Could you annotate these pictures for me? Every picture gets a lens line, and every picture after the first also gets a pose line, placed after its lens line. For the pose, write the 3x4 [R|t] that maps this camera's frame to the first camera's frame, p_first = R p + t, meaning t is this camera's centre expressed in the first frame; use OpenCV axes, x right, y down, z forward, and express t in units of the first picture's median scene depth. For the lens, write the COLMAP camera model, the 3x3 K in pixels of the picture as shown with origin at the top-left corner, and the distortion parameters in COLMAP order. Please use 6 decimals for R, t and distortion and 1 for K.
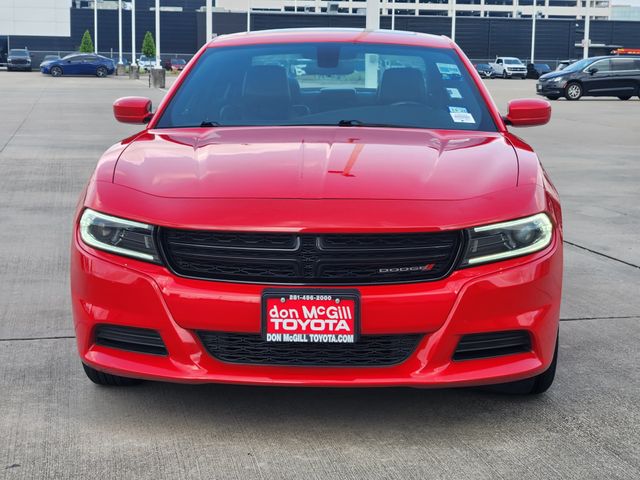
lens RADIAL K [[1241.0, 0, 320.0], [0, 1241.0, 240.0], [0, 0, 1]] dist [-0.464706, 4.484293]
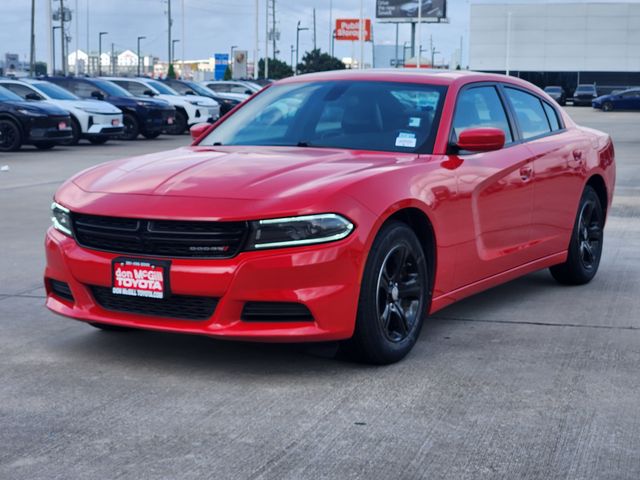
lens RADIAL K [[1241.0, 0, 320.0], [0, 1241.0, 240.0], [0, 0, 1]] dist [-0.464706, 4.484293]
pose [[0.893263, 0.050386, -0.446702, 0.797480], [-0.062766, 0.997944, -0.012949, 0.024322], [0.445131, 0.039605, 0.894589, -0.161635]]
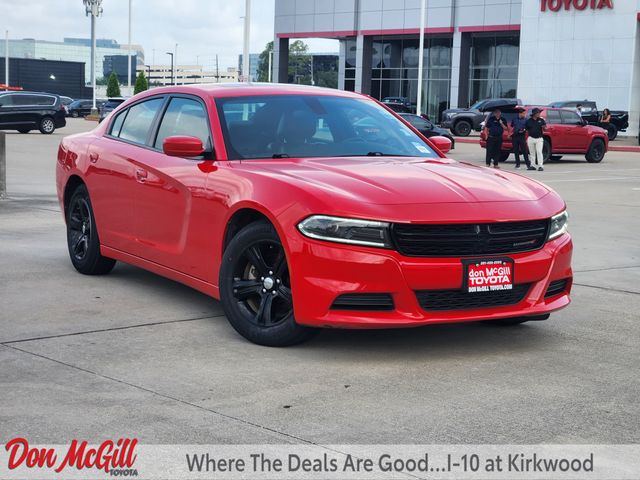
lens RADIAL K [[1241.0, 0, 320.0], [0, 1241.0, 240.0], [0, 0, 1]] dist [-0.464706, 4.484293]
pose [[0.854827, -0.045412, 0.516923, -1.015228], [0.058680, 0.998233, -0.009344, 0.018944], [-0.515585, 0.038321, 0.855981, -0.252169]]
